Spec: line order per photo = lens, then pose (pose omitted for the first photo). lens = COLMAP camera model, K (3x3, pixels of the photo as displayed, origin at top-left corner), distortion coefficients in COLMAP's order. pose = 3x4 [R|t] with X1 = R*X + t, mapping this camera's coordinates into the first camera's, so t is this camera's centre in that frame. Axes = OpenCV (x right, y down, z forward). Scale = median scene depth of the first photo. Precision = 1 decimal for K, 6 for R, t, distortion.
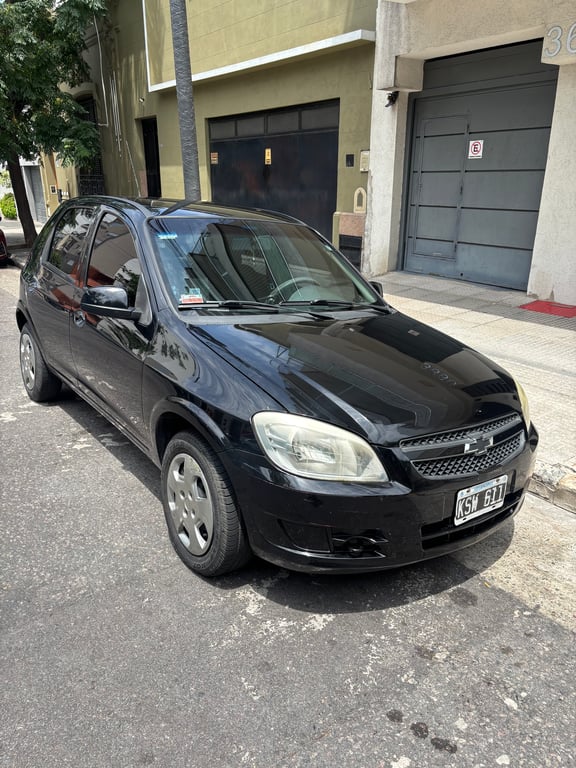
lens RADIAL K [[587.3, 0, 287.9], [0, 587.3, 372.4], [0, 0, 1]] dist [0.022049, -0.006989]
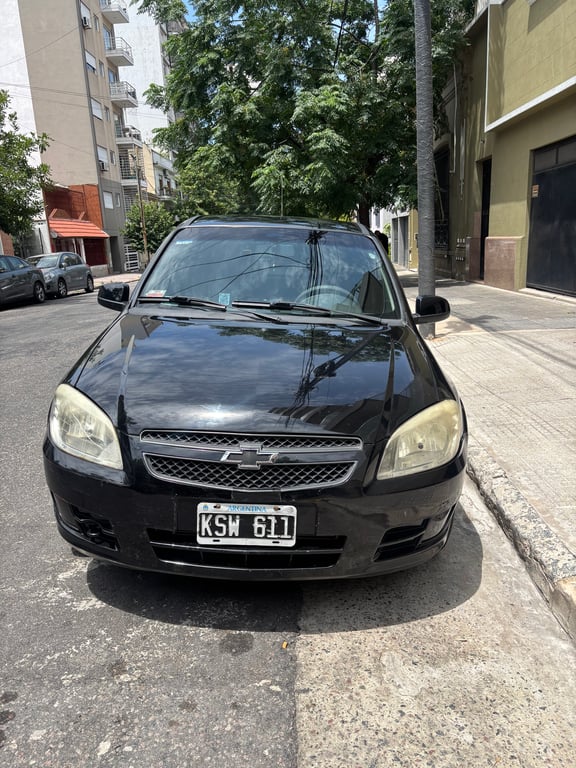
lens RADIAL K [[587.3, 0, 287.9], [0, 587.3, 372.4], [0, 0, 1]] dist [0.022049, -0.006989]
pose [[0.803373, 0.098139, -0.587333, 0.754923], [-0.143723, 0.989122, -0.031314, 0.019263], [0.577871, 0.109570, 0.808739, 0.309178]]
